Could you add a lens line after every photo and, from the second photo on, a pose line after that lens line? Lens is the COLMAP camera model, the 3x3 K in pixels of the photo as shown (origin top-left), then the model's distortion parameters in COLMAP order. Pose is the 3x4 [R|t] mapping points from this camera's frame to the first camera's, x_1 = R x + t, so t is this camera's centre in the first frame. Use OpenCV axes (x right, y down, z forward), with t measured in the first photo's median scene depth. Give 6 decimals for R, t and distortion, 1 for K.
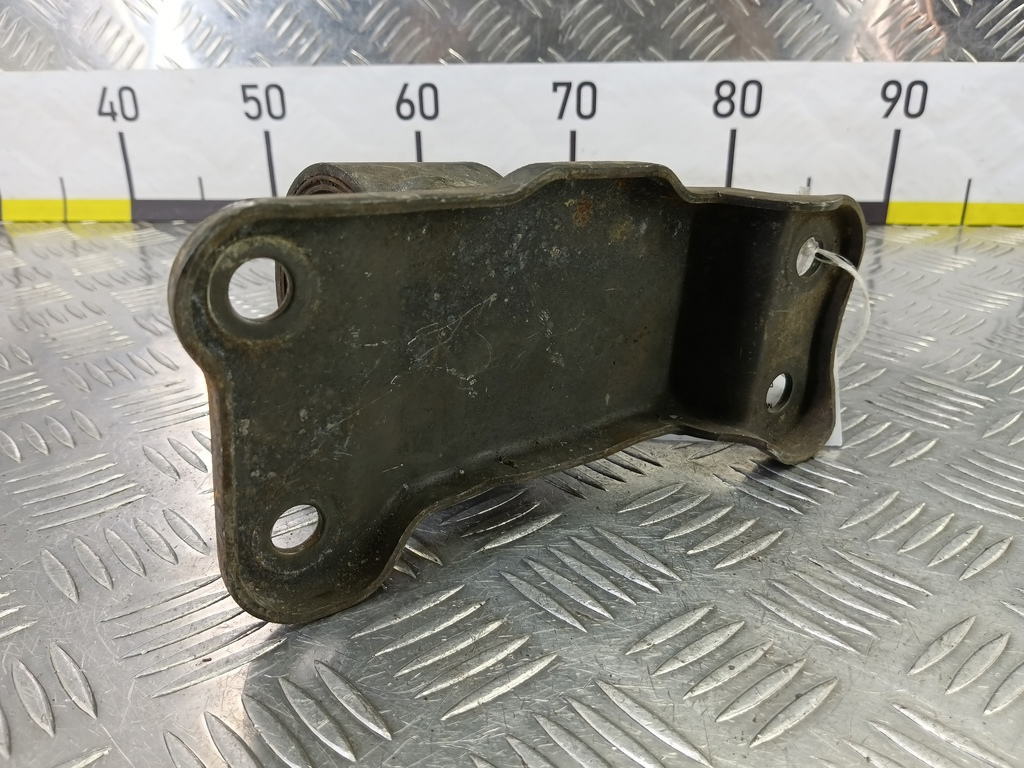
lens RADIAL K [[834.9, 0, 505.8], [0, 834.9, 386.4], [0, 0, 1]] dist [0.082876, -0.218461]
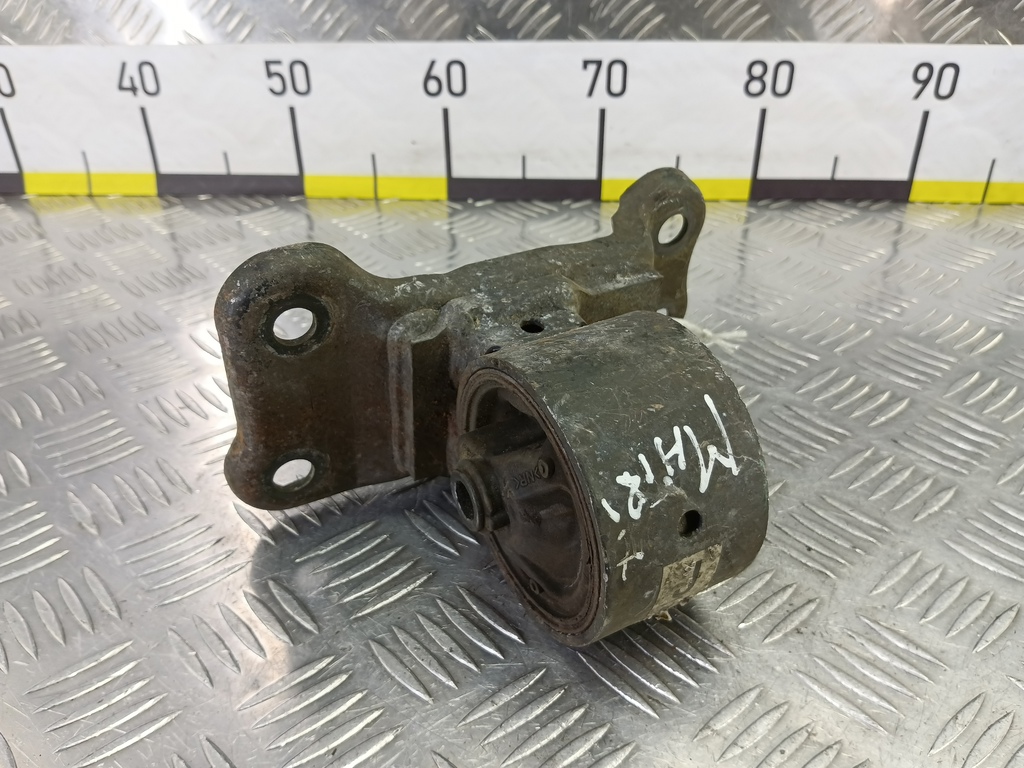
lens RADIAL K [[843.7, 0, 509.7], [0, 843.7, 387.0], [0, 0, 1]] dist [0.042891, -0.137593]
pose [[0.999887, -0.009004, 0.012051, -0.063933], [0.007174, 0.989542, 0.144068, -0.176694], [-0.013222, -0.143965, 0.989494, -0.051370]]
